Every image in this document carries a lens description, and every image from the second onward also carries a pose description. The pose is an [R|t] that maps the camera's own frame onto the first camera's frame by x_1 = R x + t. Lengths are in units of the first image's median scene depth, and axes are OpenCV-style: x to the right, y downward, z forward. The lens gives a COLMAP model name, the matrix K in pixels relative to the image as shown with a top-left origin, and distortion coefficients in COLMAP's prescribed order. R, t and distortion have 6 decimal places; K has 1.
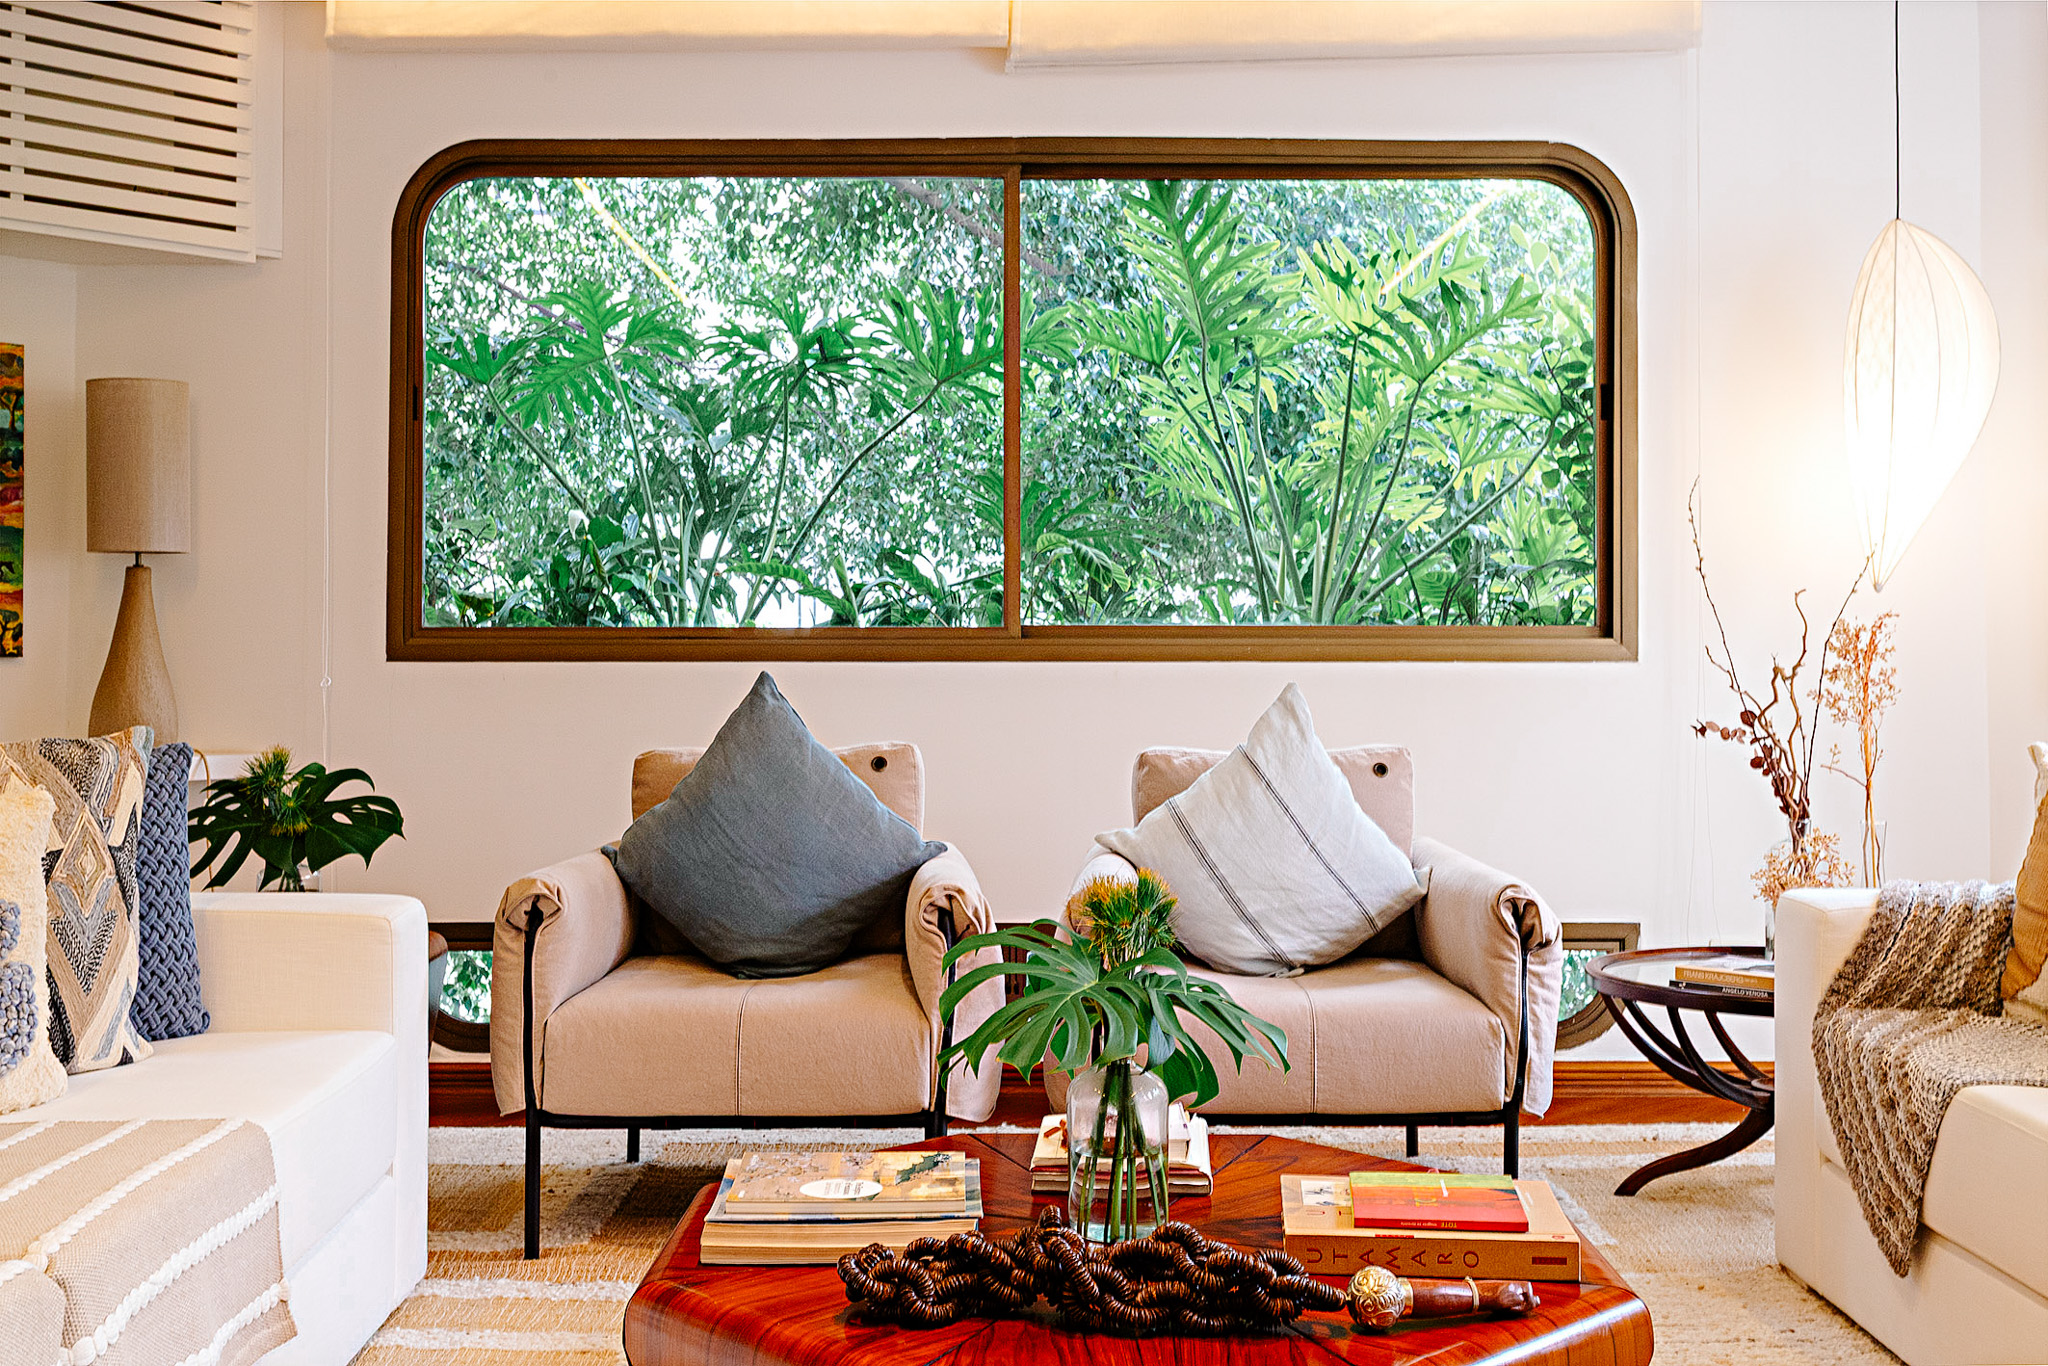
lens RADIAL K [[2073.7, 0, 1060.5], [0, 2073.7, 603.7], [0, 0, 1]] dist [0.001603, -0.006670]
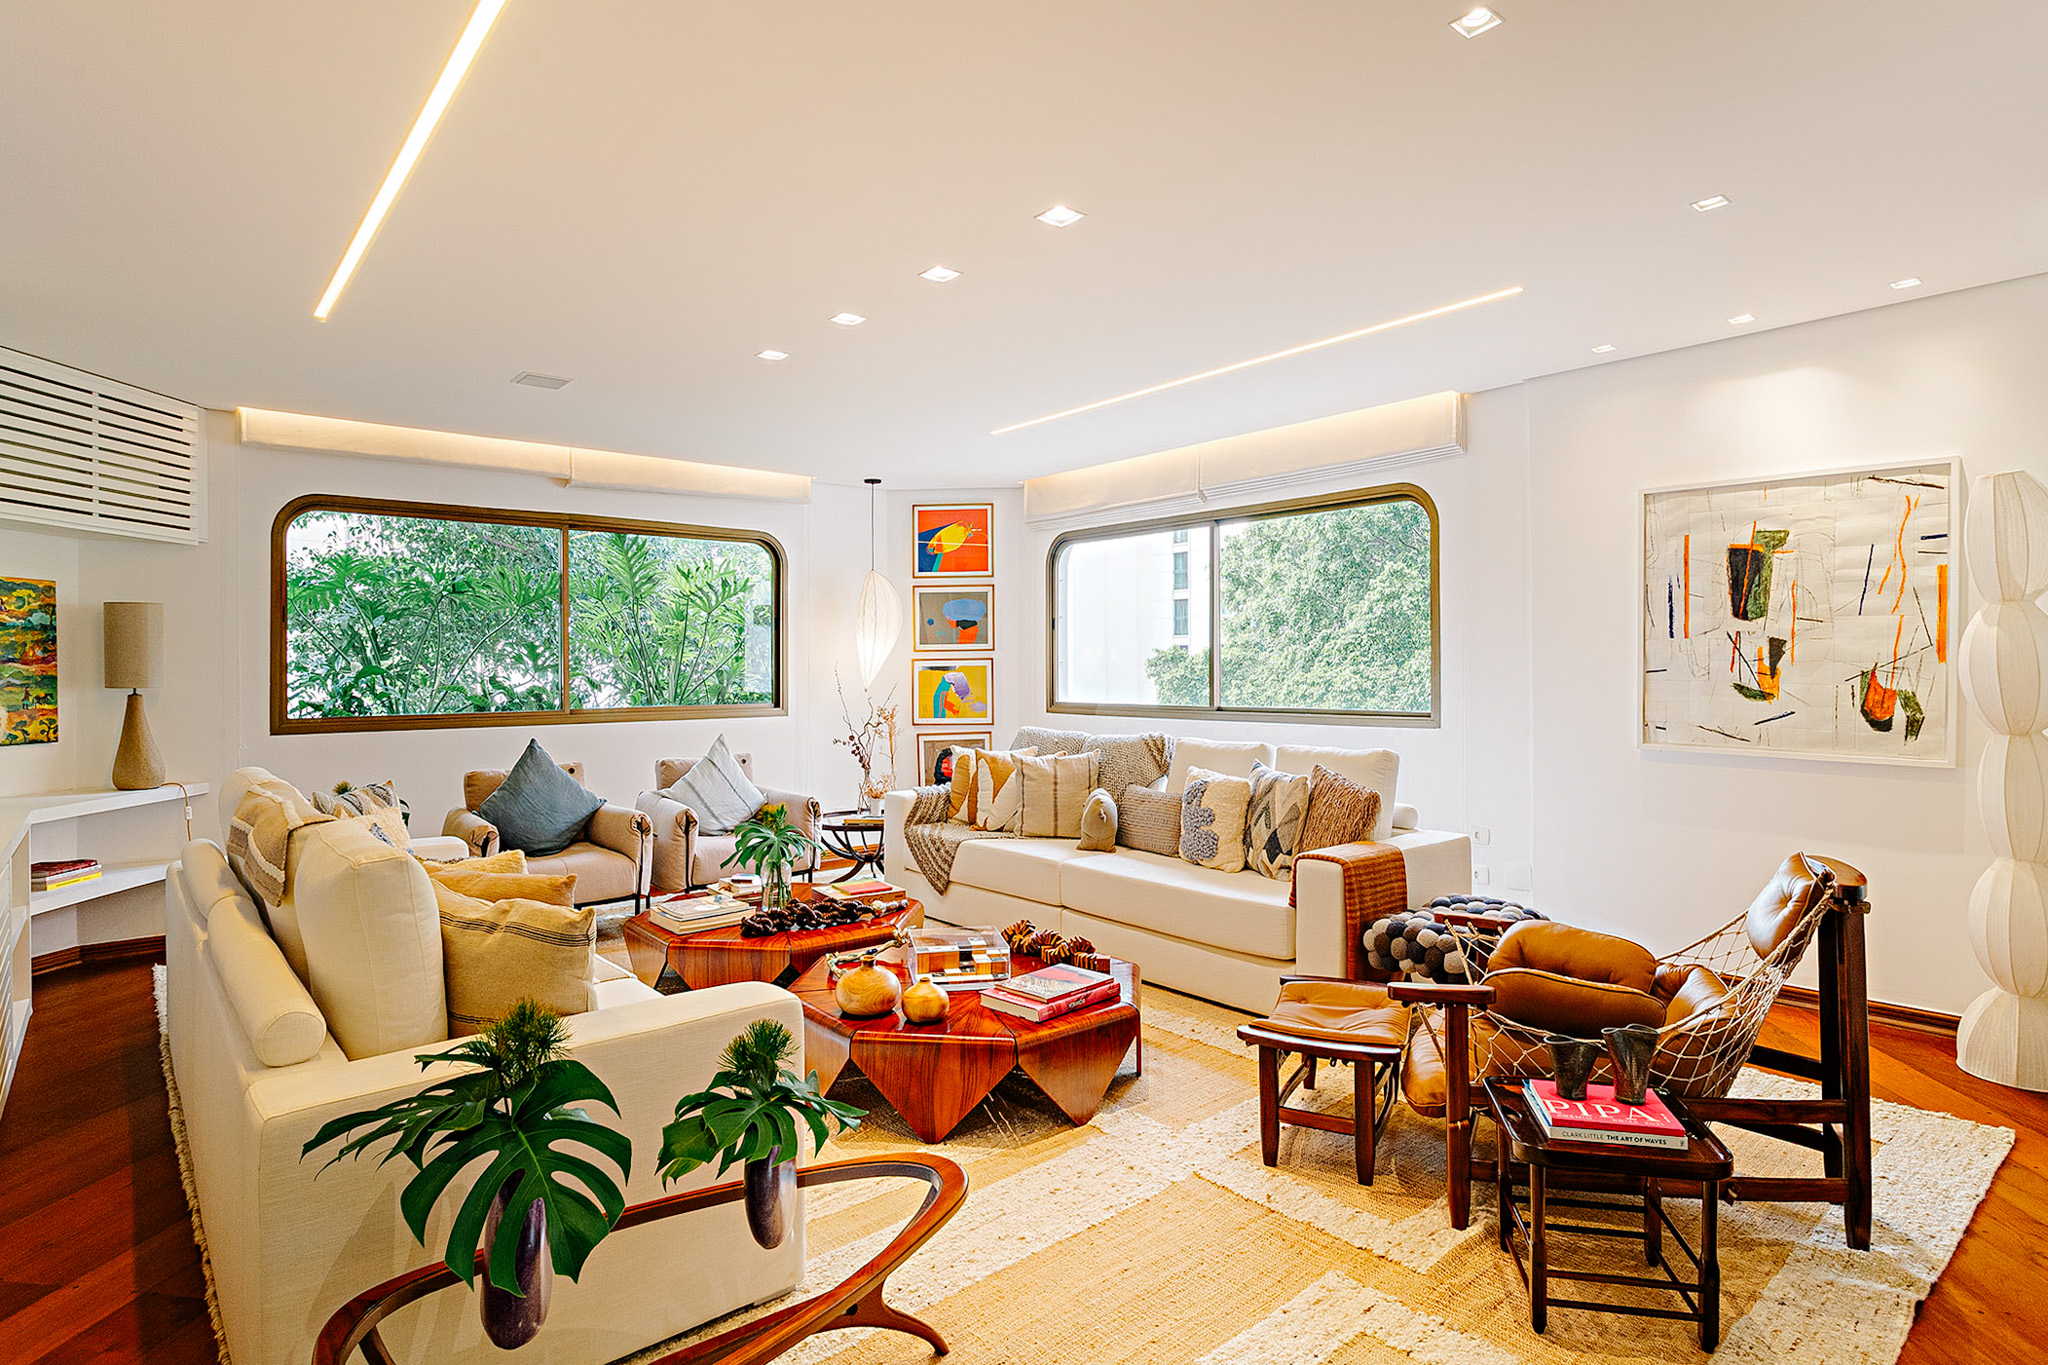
lens RADIAL K [[1024.1, 0, 961.7], [0, 1024.1, 650.5], [0, 0, 1]] dist [-0.000960, 0.000119]
pose [[0.791038, 0.006268, 0.611735, -0.421795], [-0.008436, 0.999964, 0.000662, -0.068803], [-0.611709, -0.005684, 0.791063, -0.280749]]
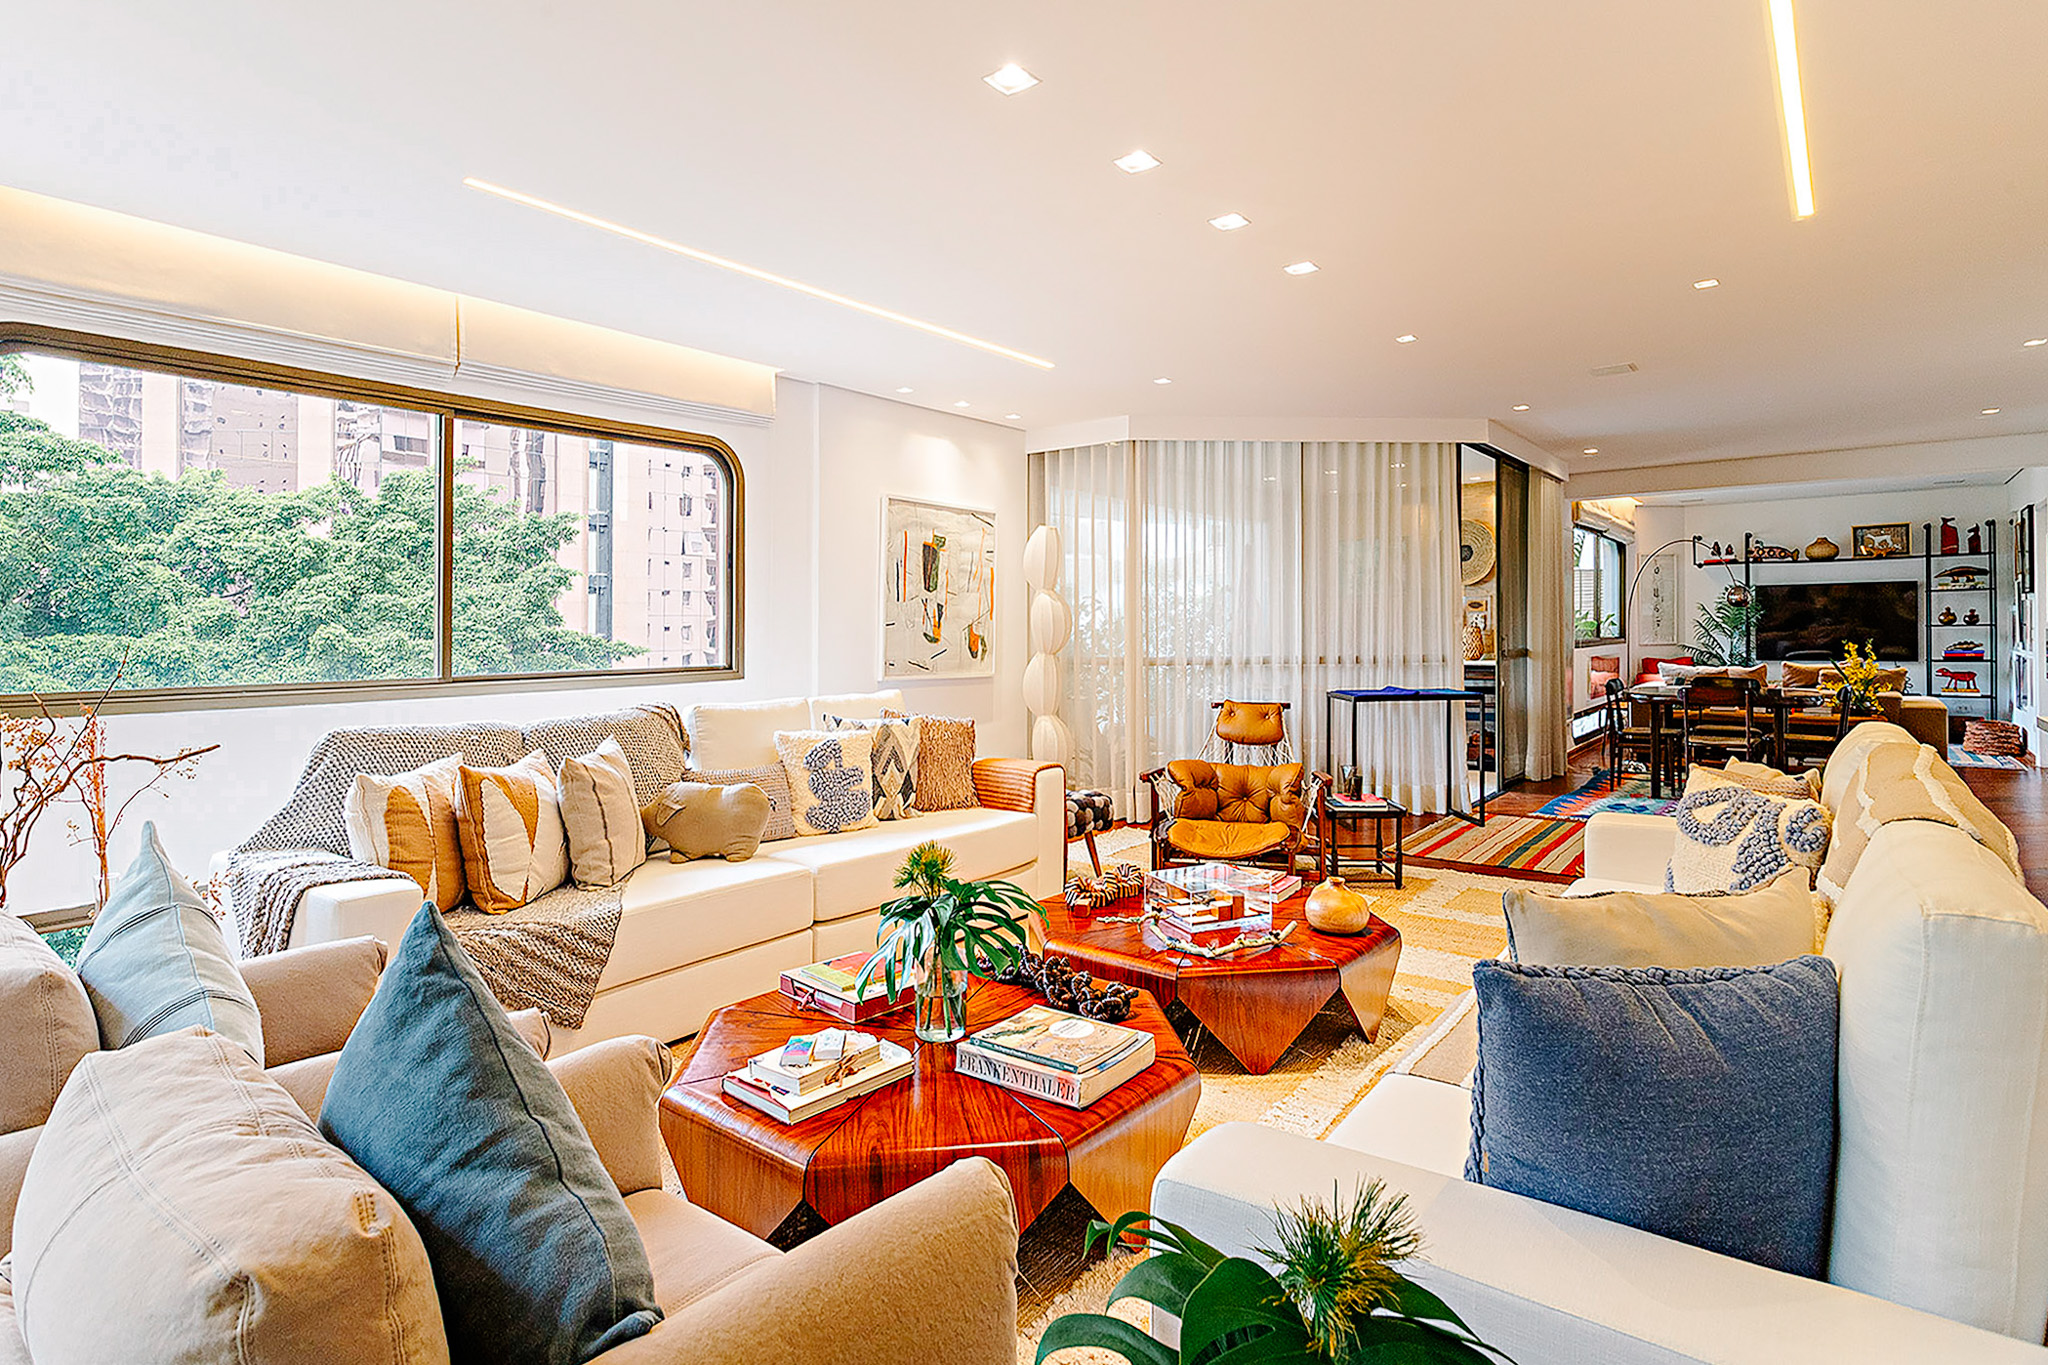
lens RADIAL K [[1096.0, 0, 1023.9], [0, 1096.0, 638.0], [0, 0, 1]] dist [0.000892, 0.000484]
pose [[-0.778777, 0.003213, 0.627293, -0.373752], [-0.003629, 0.999947, -0.009627, -0.028572], [-0.627291, -0.009773, -0.778724, 0.937026]]
